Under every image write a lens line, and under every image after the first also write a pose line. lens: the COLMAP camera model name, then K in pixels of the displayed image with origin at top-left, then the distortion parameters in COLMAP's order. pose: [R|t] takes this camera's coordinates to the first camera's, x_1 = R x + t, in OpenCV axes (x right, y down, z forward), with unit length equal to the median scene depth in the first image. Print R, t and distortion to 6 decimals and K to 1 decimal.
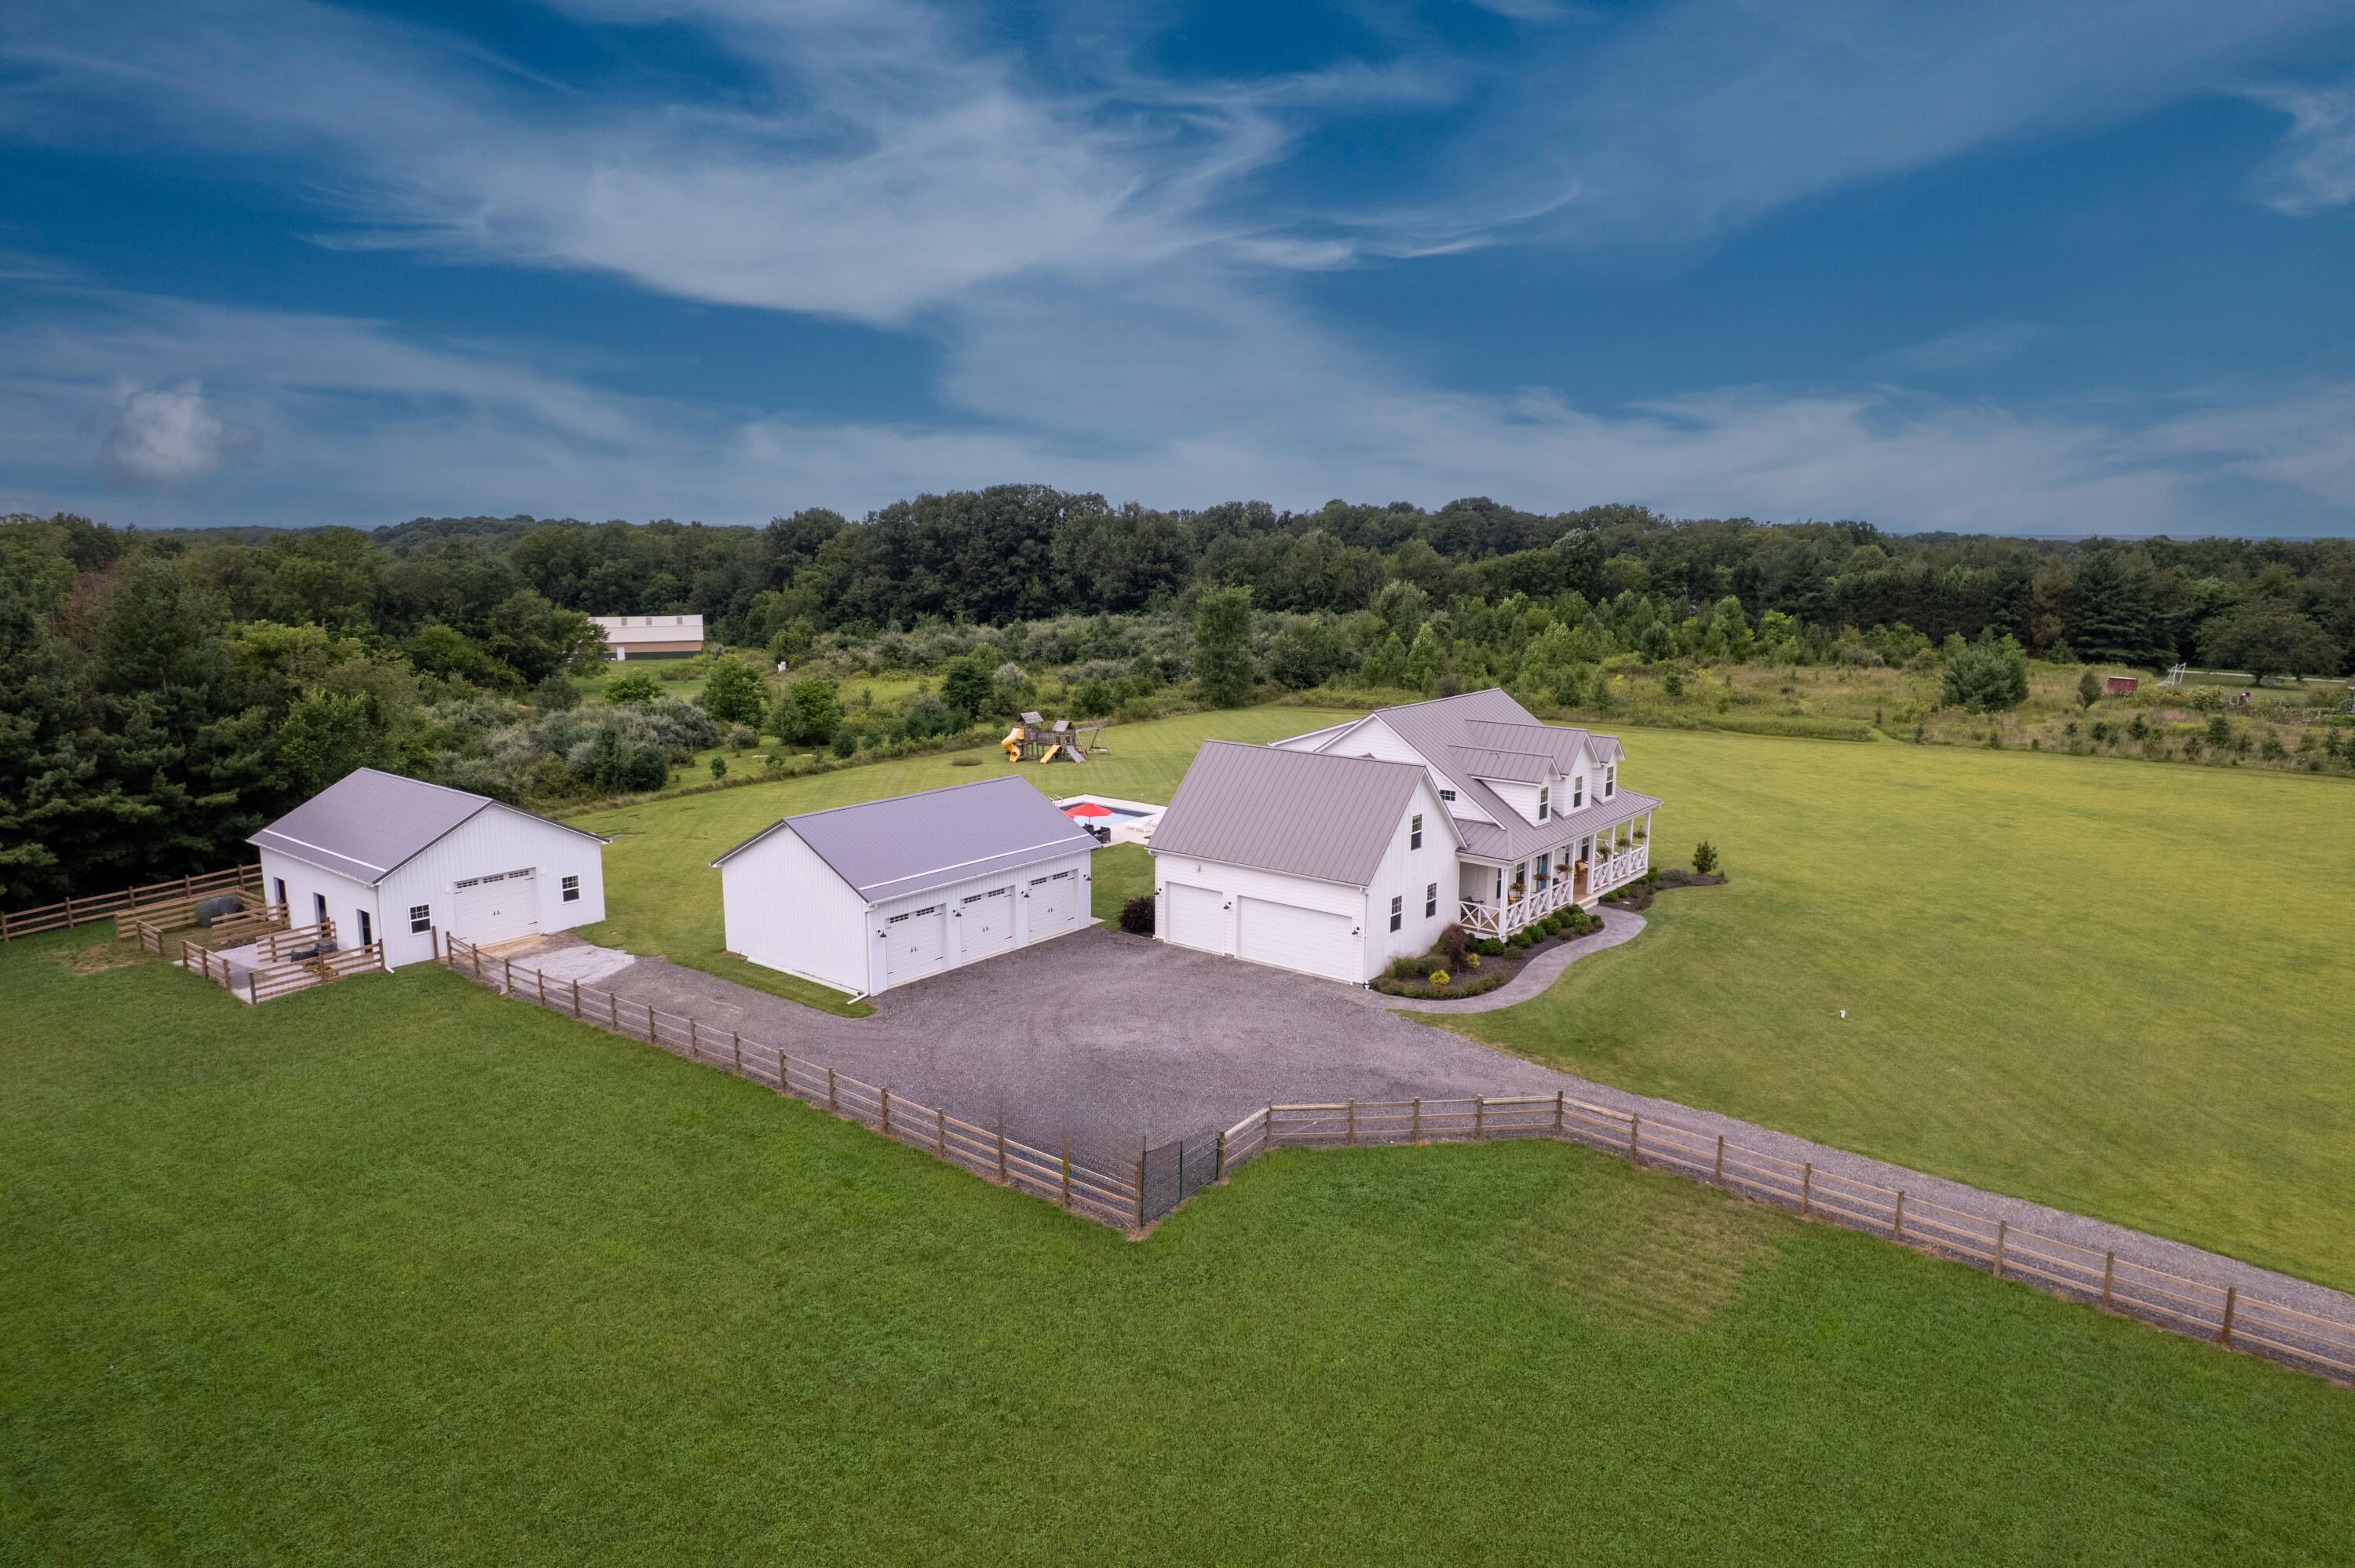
lens RADIAL K [[1499.7, 0, 1187.8], [0, 1499.7, 786.9], [0, 0, 1]] dist [-0.051114, 0.032605]
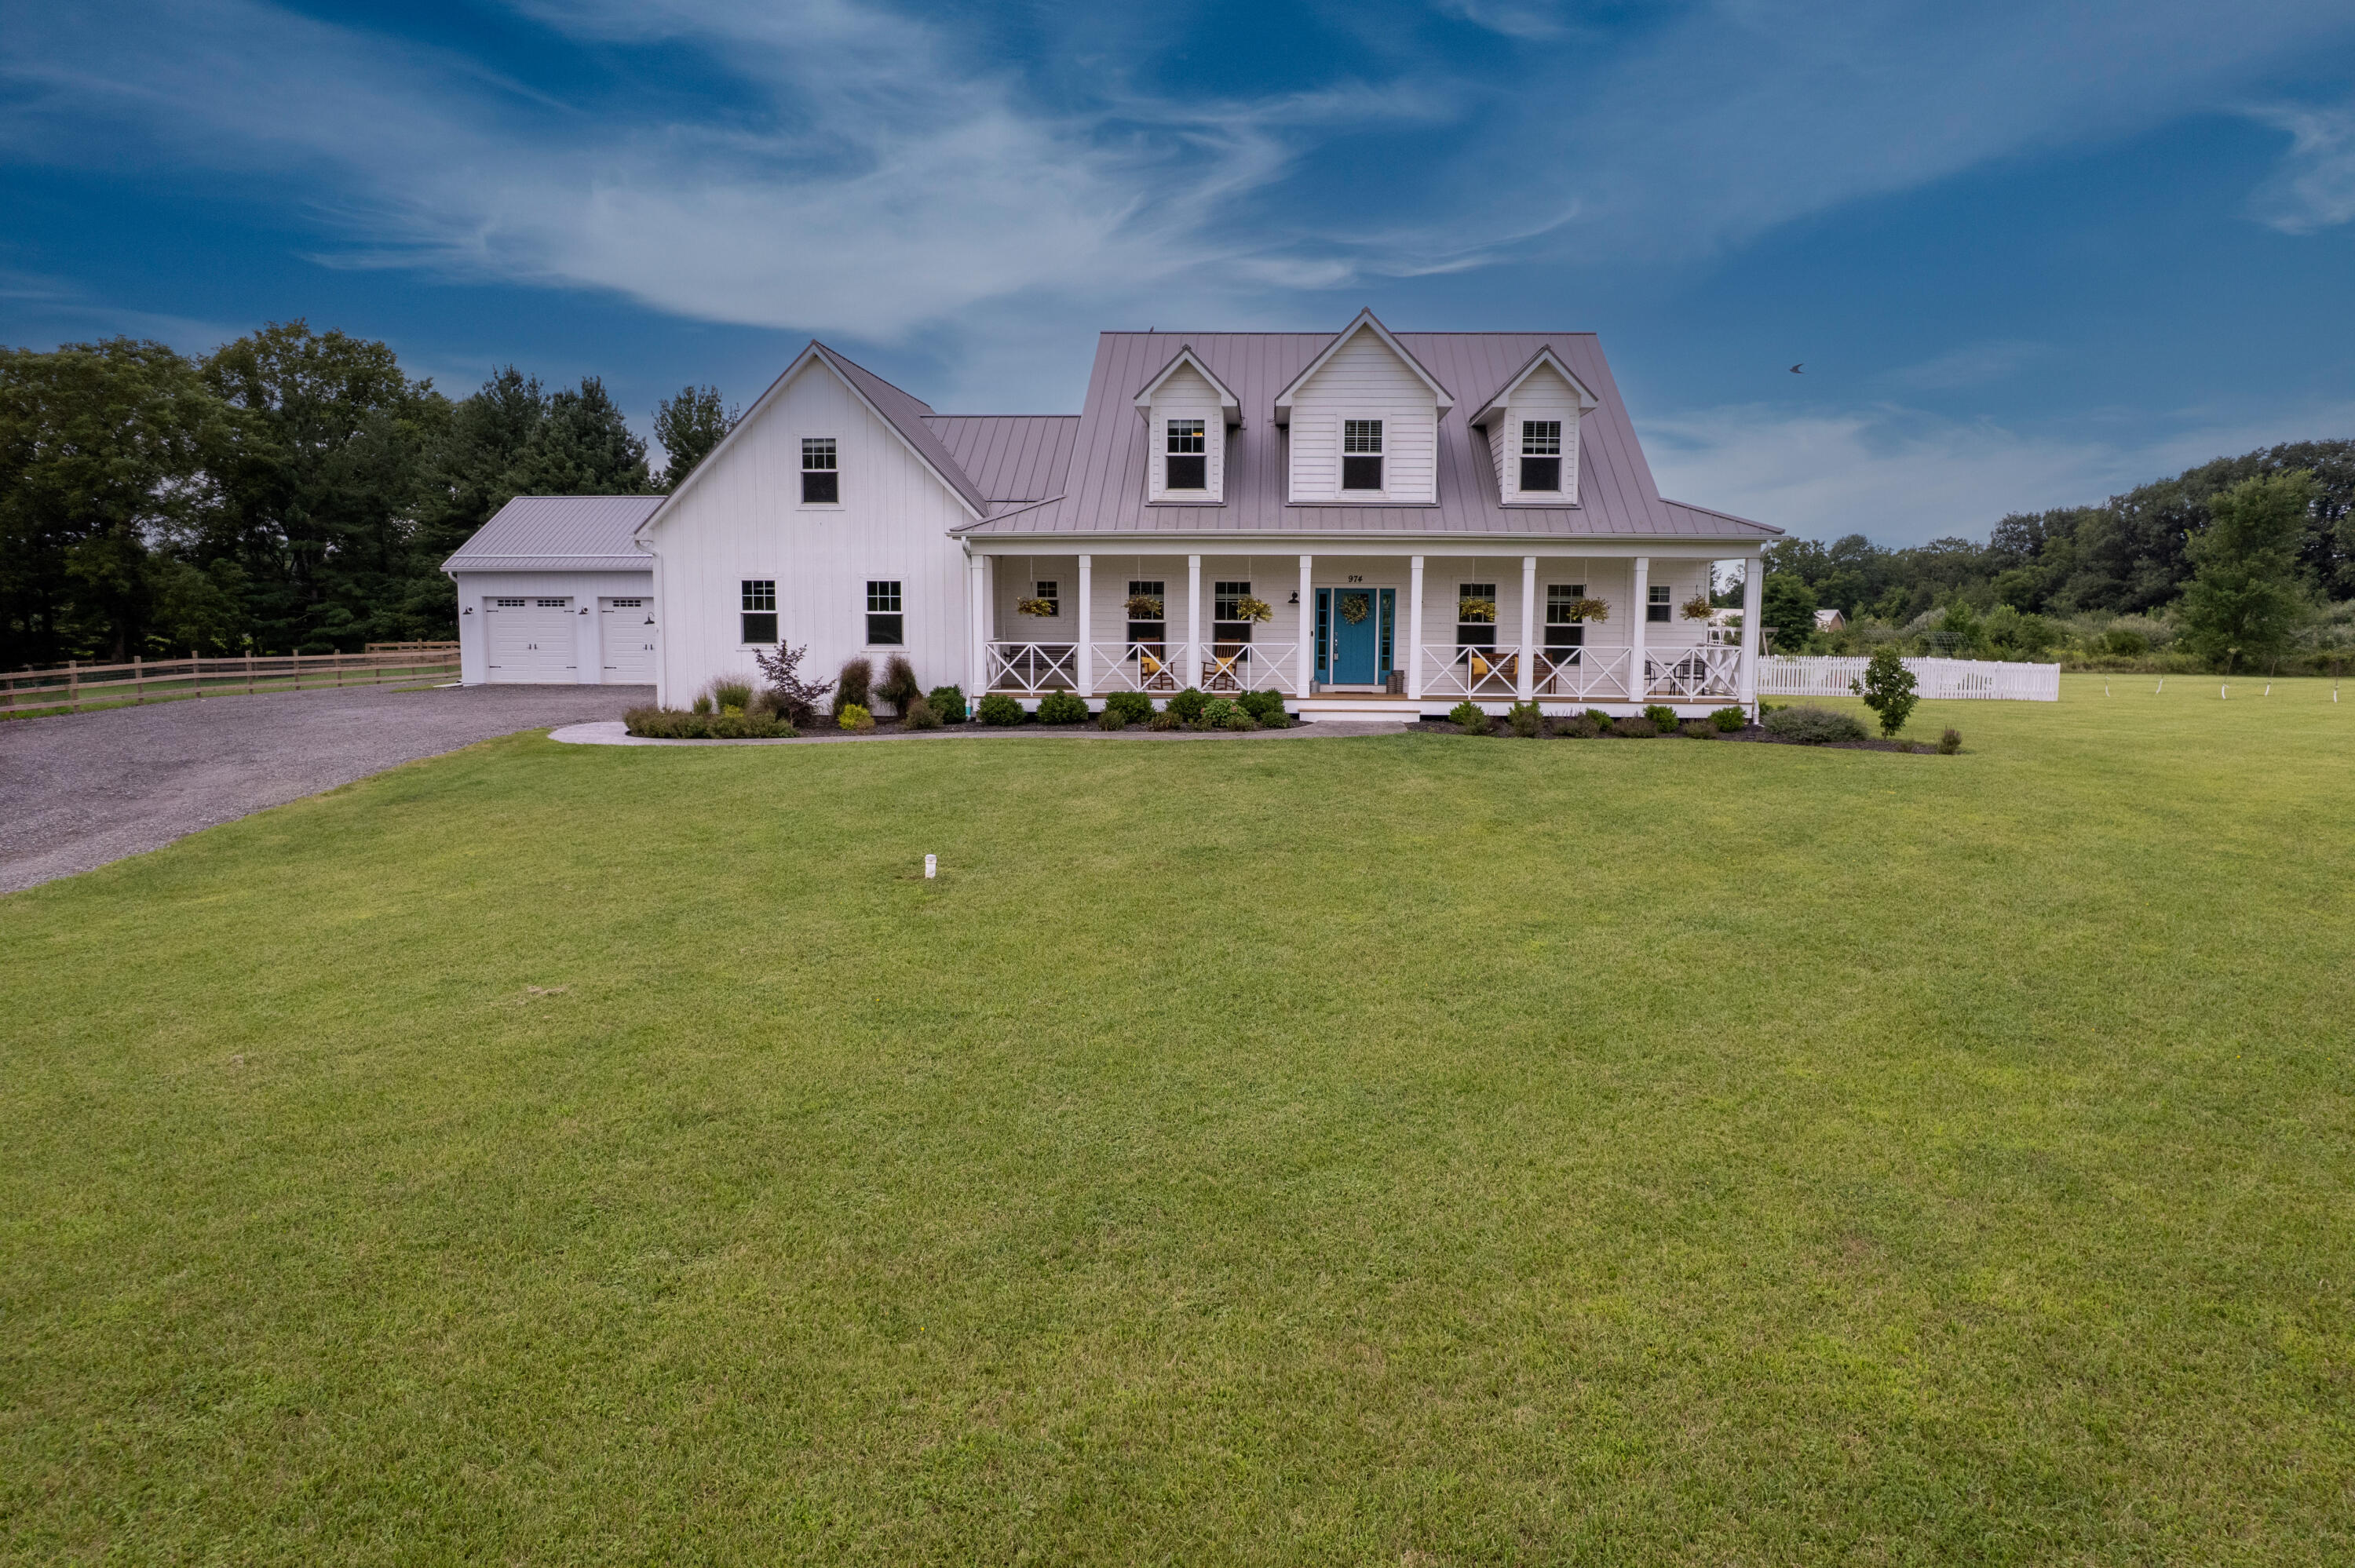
lens RADIAL K [[1499.7, 0, 1187.8], [0, 1499.7, 786.9], [0, 0, 1]] dist [-0.051114, 0.032605]
pose [[0.578464, 0.101540, -0.809363, 0.604454], [-0.149012, 0.988680, 0.017535, 0.101614], [0.801982, 0.110462, 0.587046, 0.709624]]
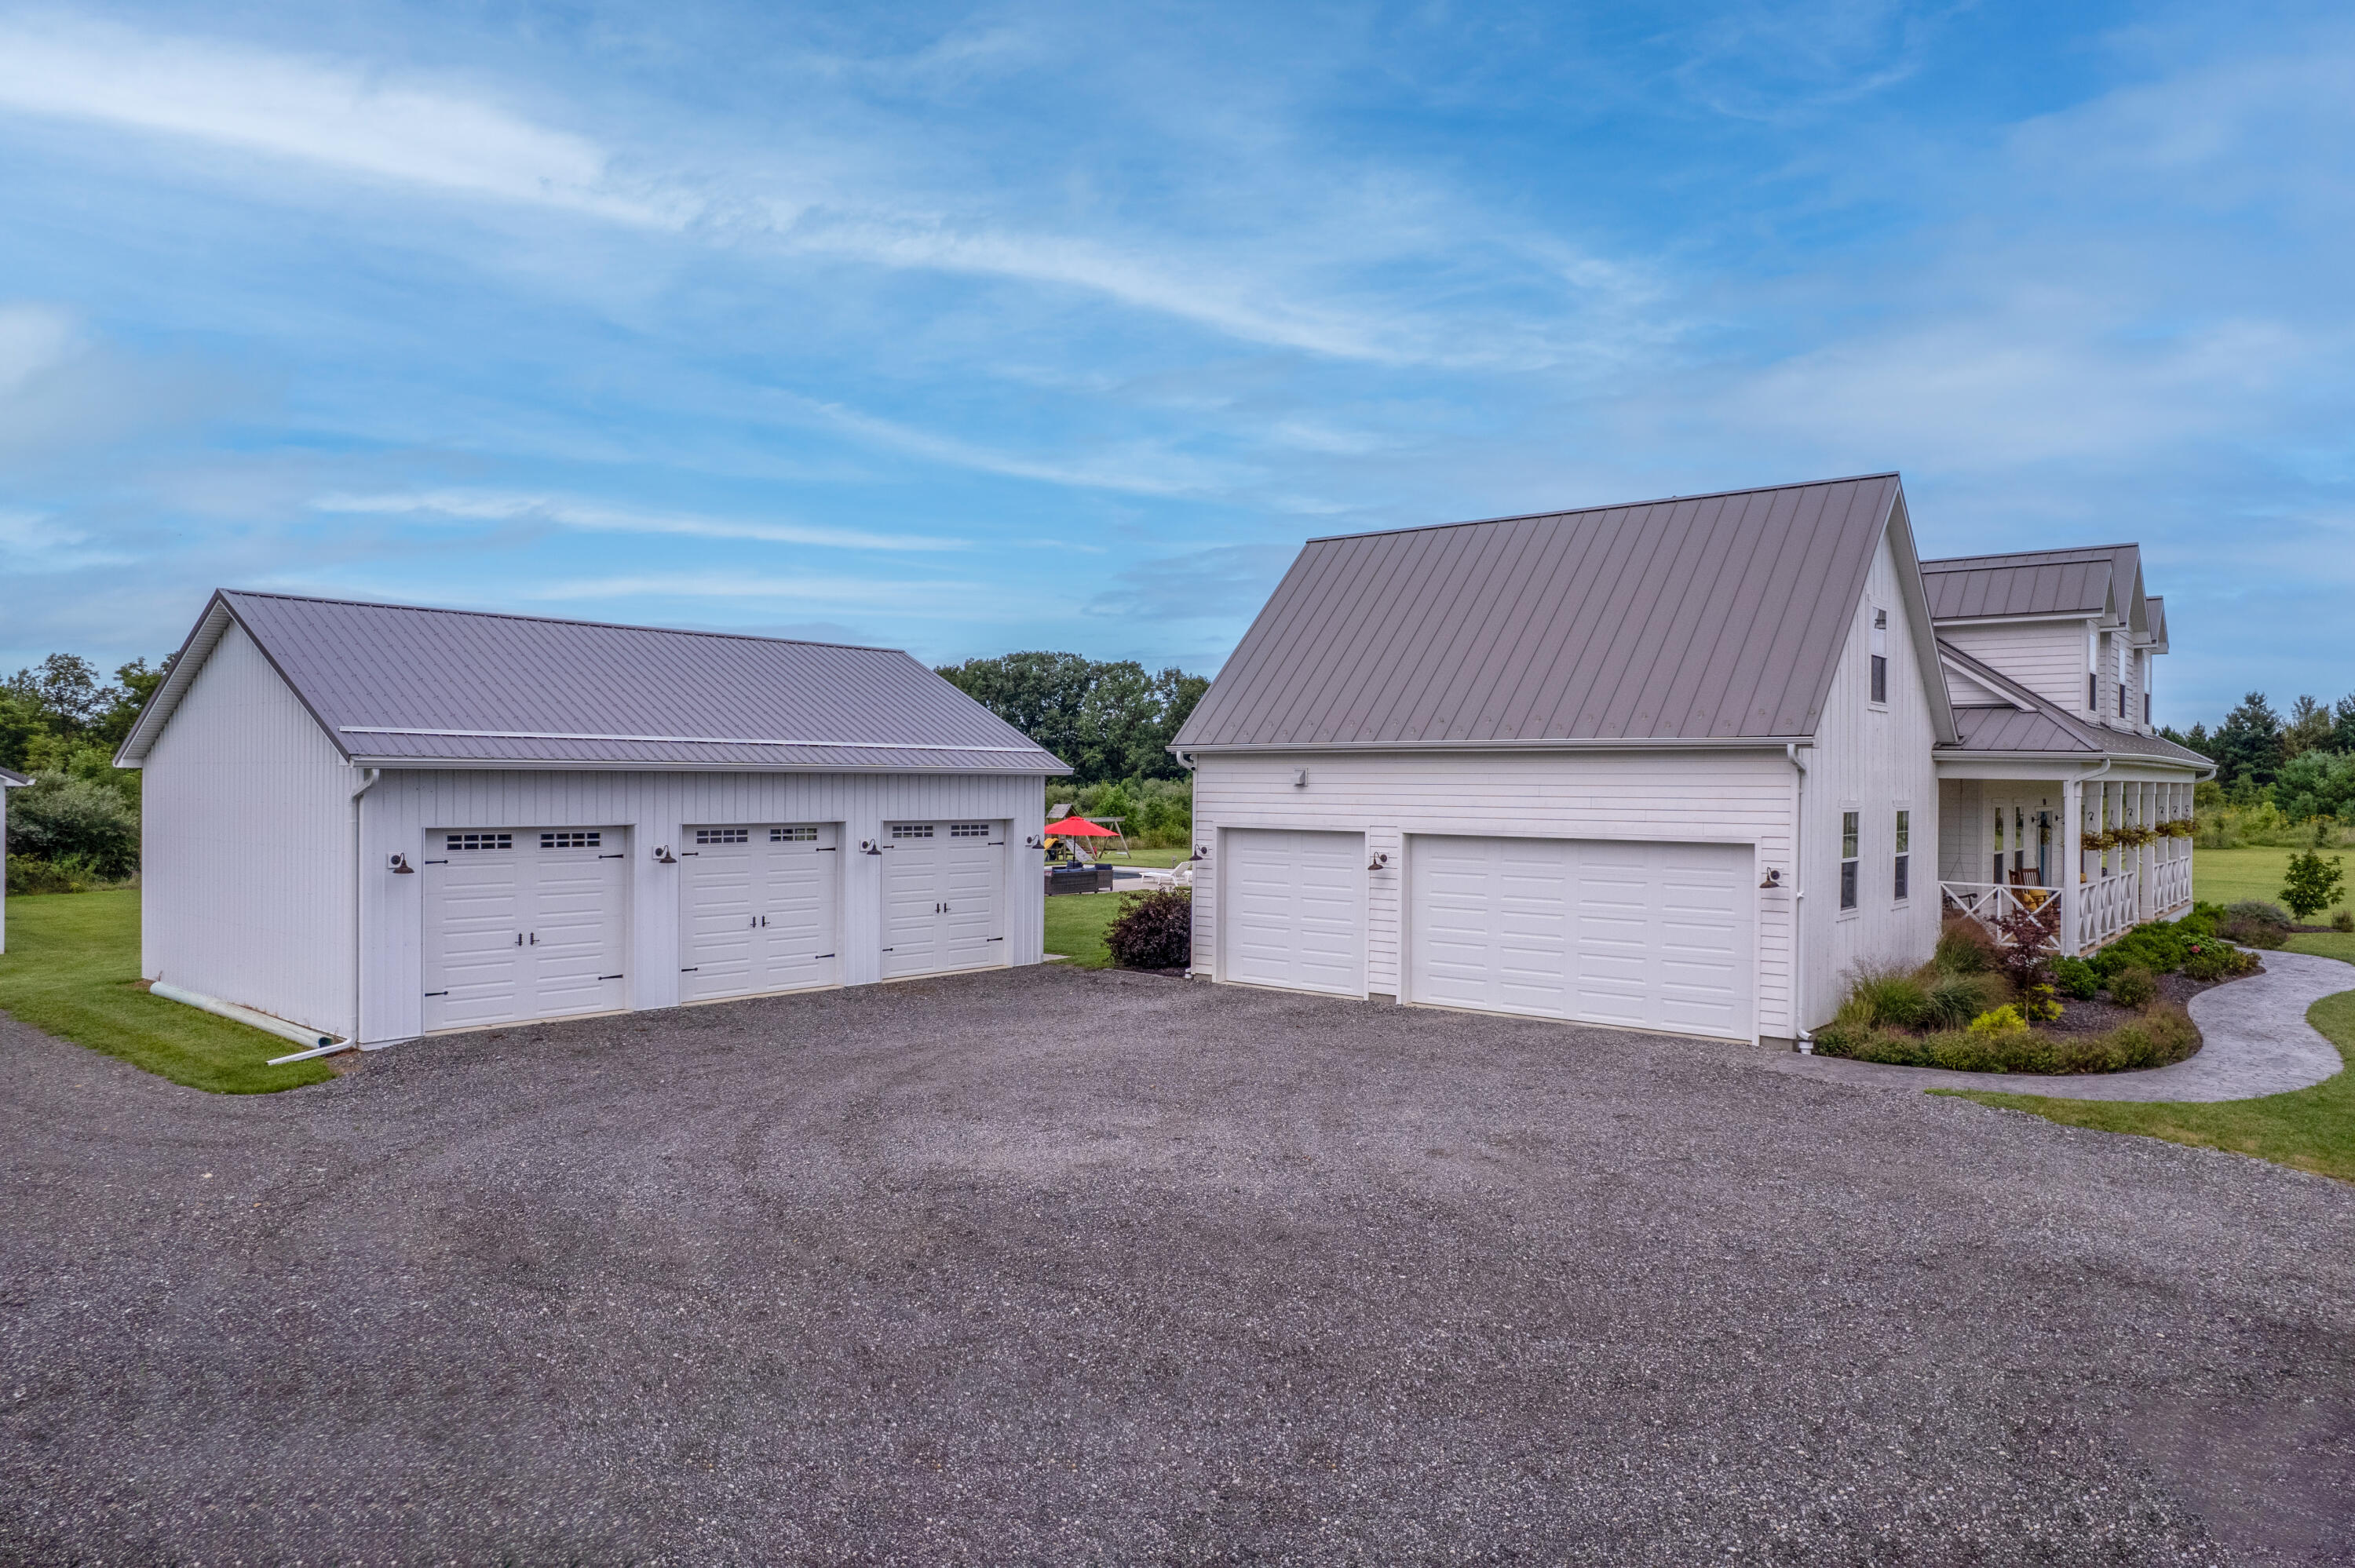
lens RADIAL K [[1499.7, 0, 1187.8], [0, 1499.7, 786.9], [0, 0, 1]] dist [-0.051114, 0.032605]
pose [[0.999567, 0.005320, -0.028942, -0.010505], [-0.010294, 0.984602, -0.174509, 0.116055], [0.027568, 0.174732, 0.984230, 0.557776]]
